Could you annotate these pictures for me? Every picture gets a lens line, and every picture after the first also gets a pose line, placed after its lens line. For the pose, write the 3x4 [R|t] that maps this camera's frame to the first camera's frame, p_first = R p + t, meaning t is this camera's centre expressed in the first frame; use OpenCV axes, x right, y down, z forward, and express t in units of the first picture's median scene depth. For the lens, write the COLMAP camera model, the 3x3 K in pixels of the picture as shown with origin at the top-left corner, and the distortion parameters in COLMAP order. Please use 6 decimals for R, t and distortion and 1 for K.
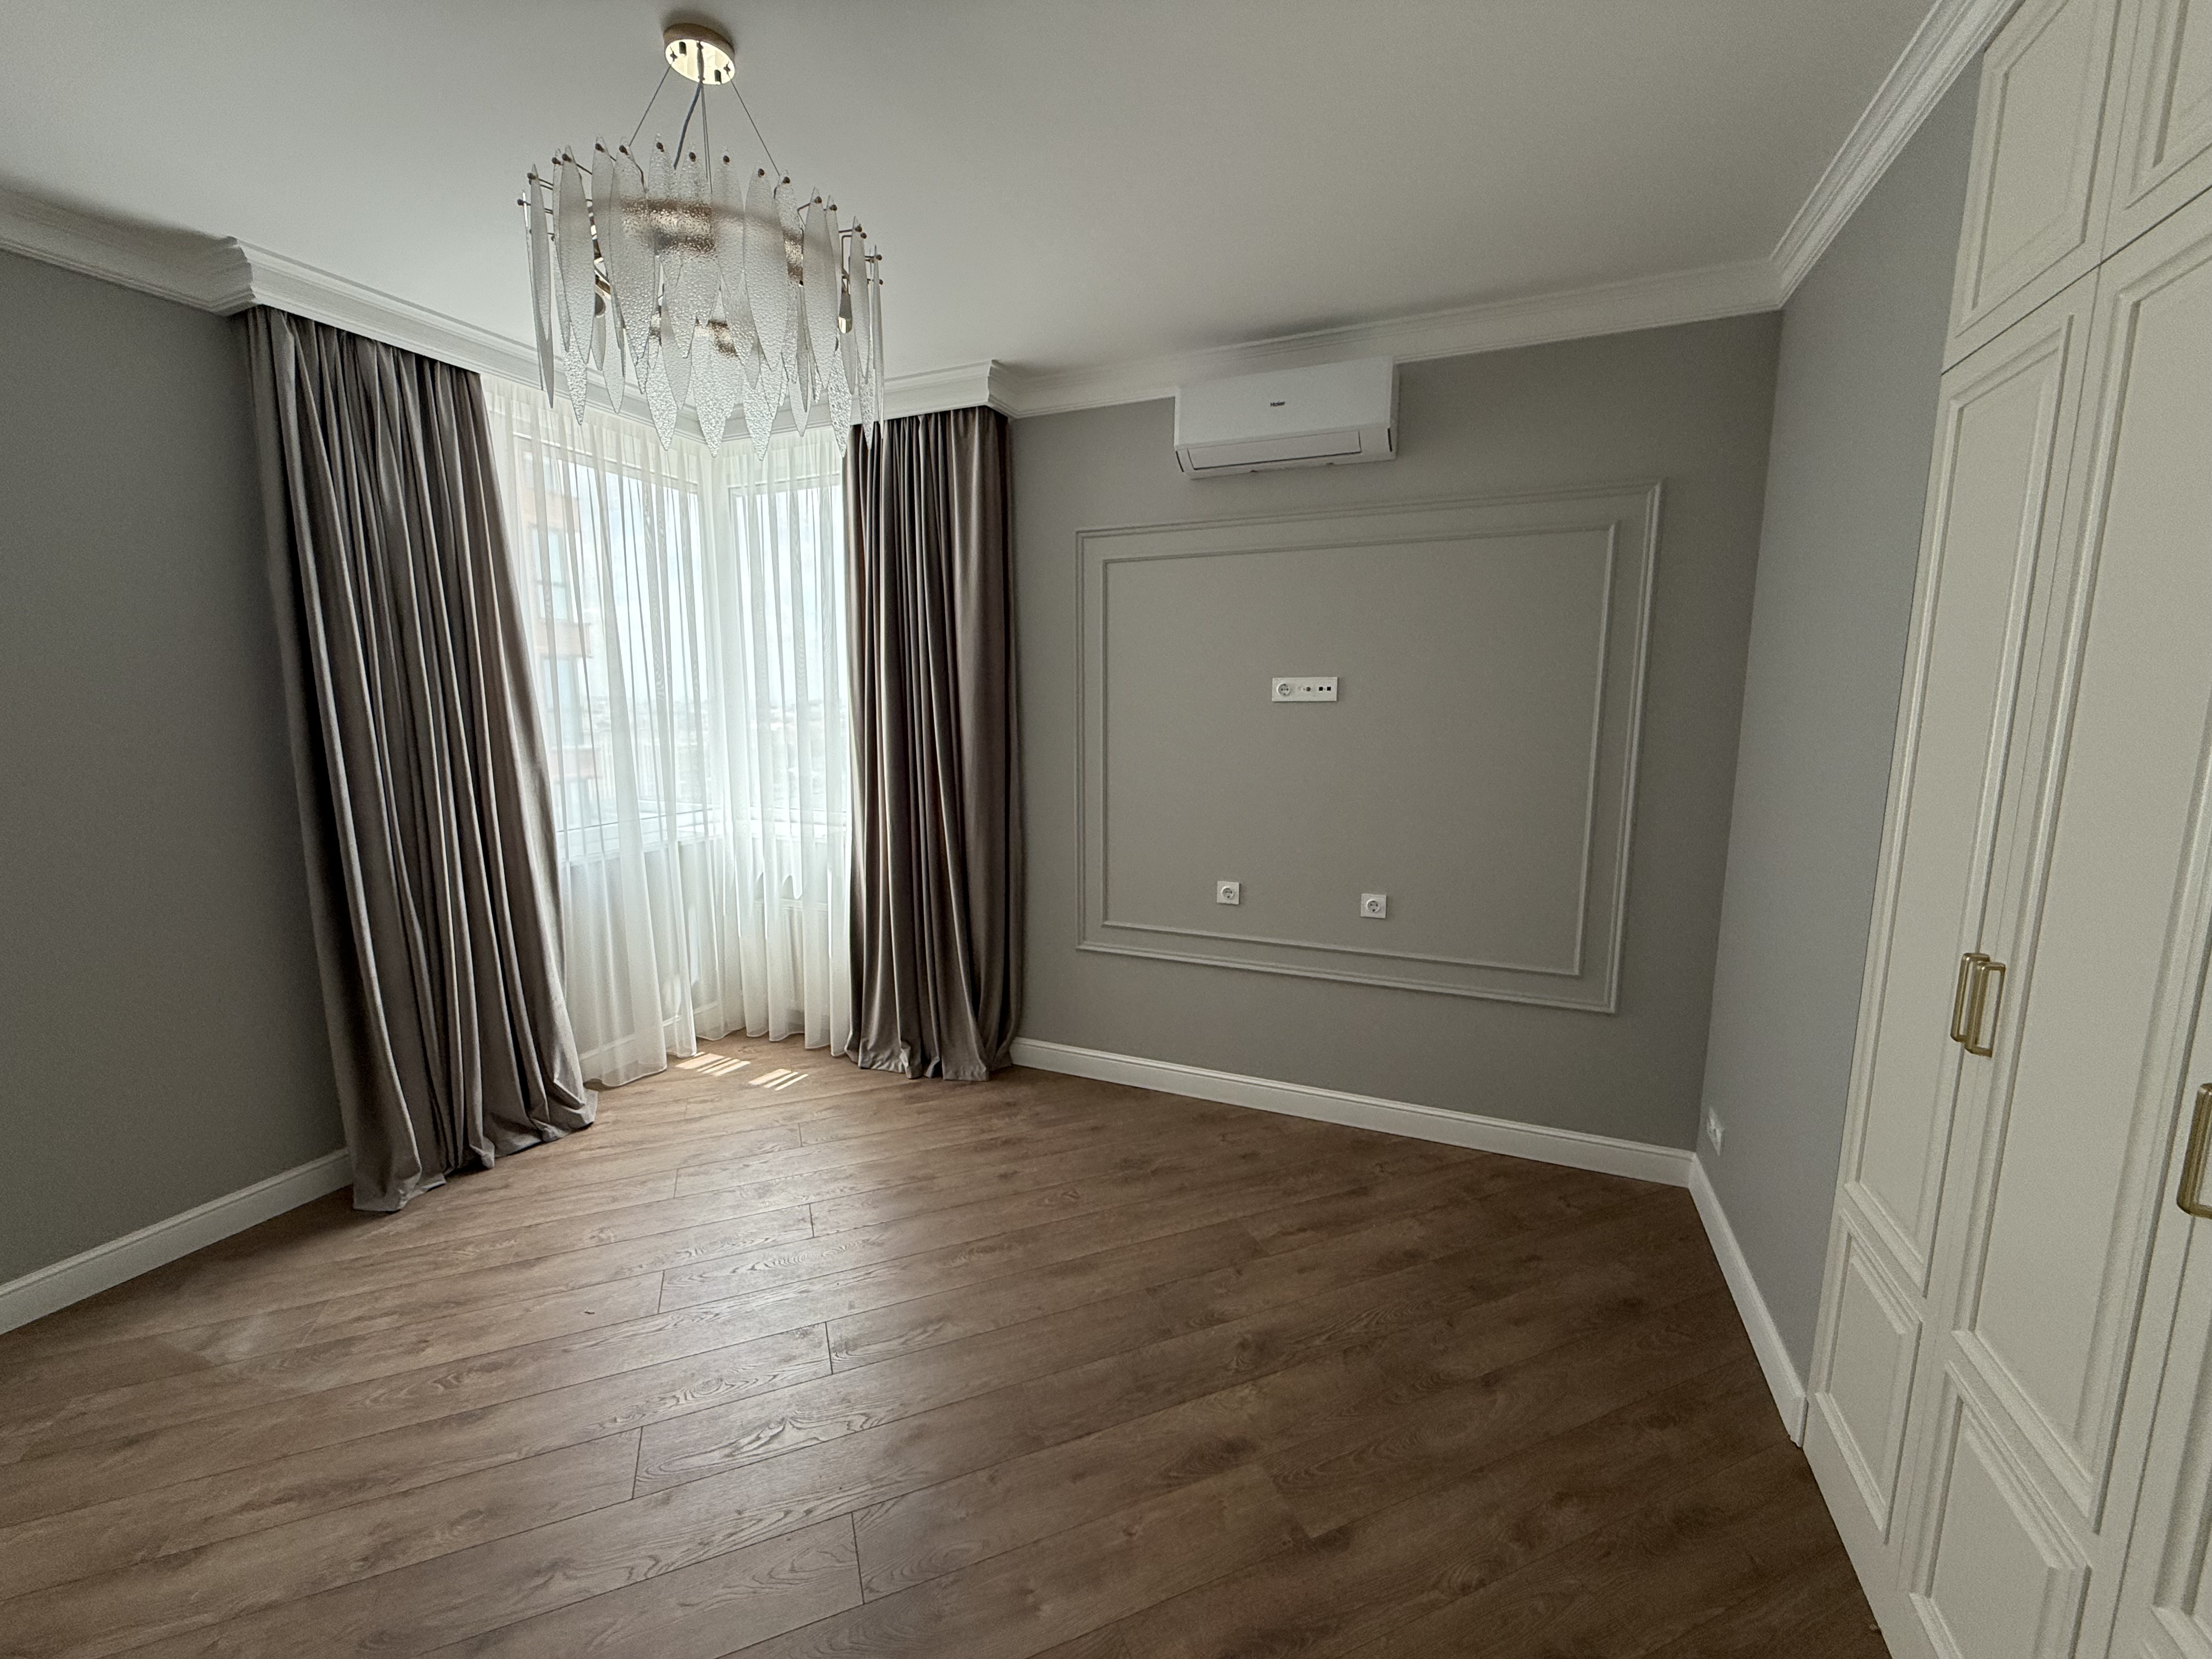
lens RADIAL K [[882.0, 0, 1106.0], [0, 882.0, 829.5], [0, 0, 1]] dist [-0.000757, 0.000176]
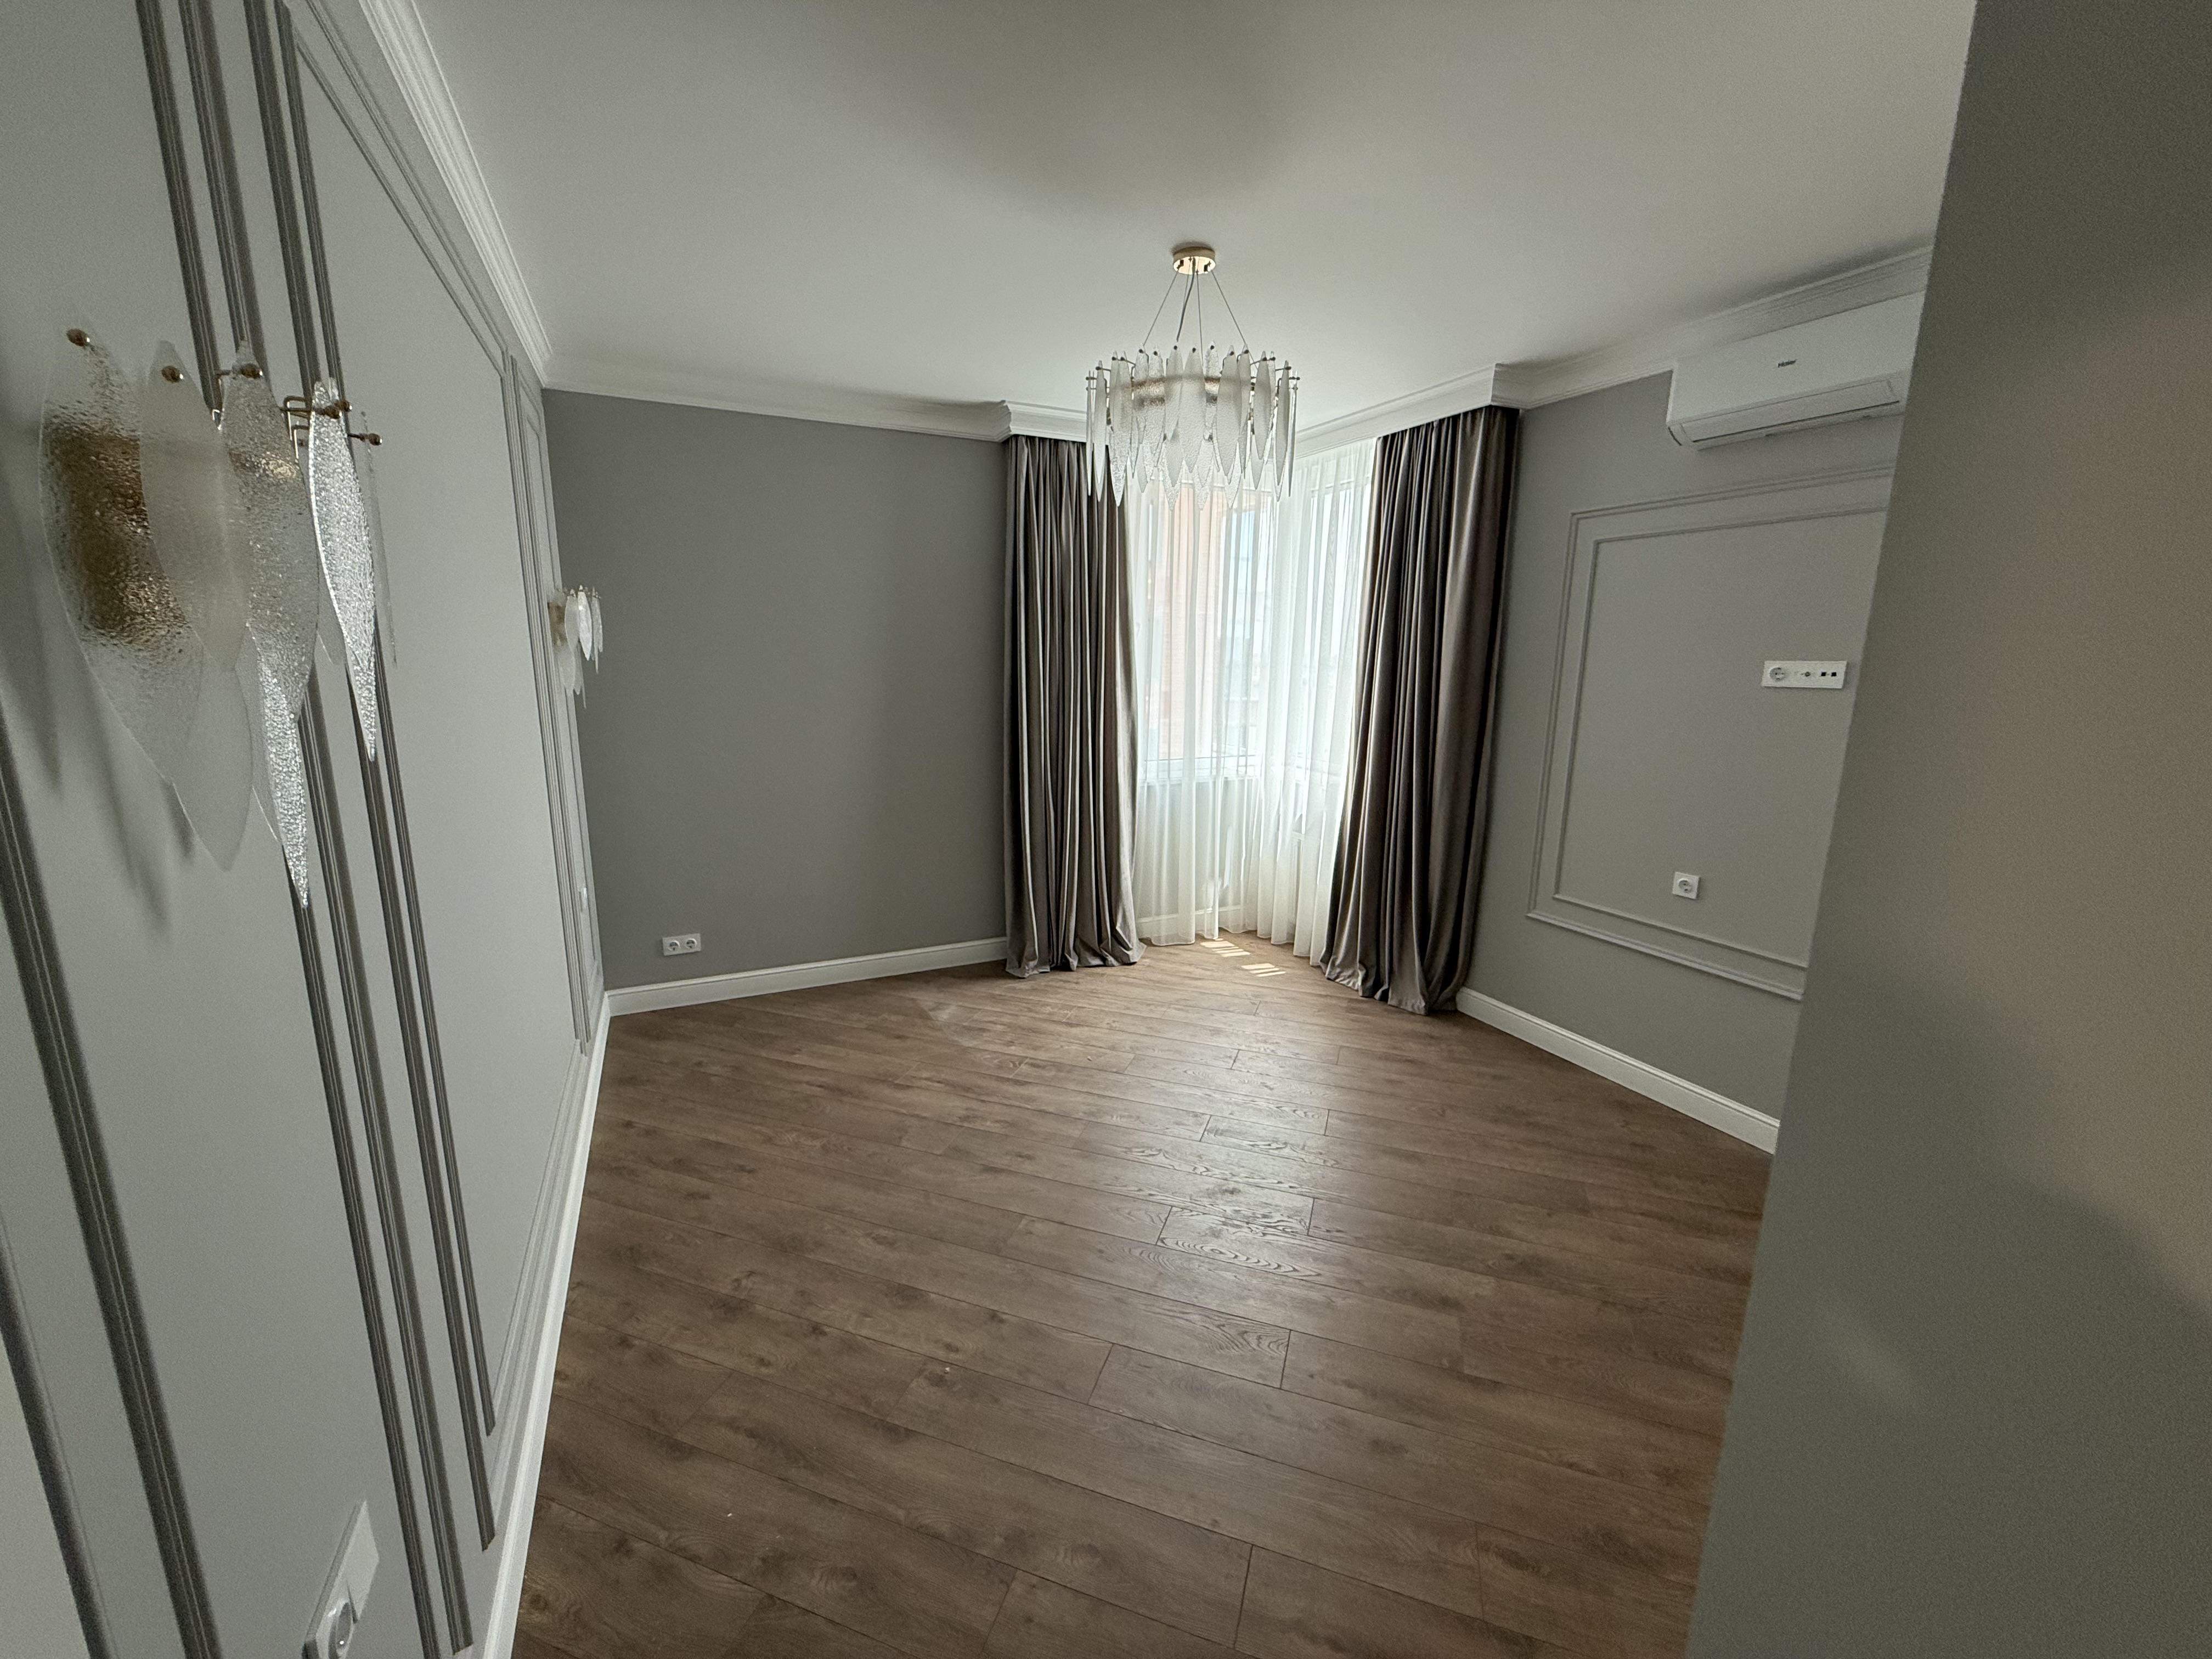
lens RADIAL K [[882.0, 0, 1106.0], [0, 882.0, 829.5], [0, 0, 1]] dist [-0.000757, 0.000176]
pose [[0.758580, 0.138105, -0.636776, 0.278519], [-0.109723, 0.990399, 0.084088, 0.000278], [0.642275, 0.006082, 0.766450, -0.144115]]
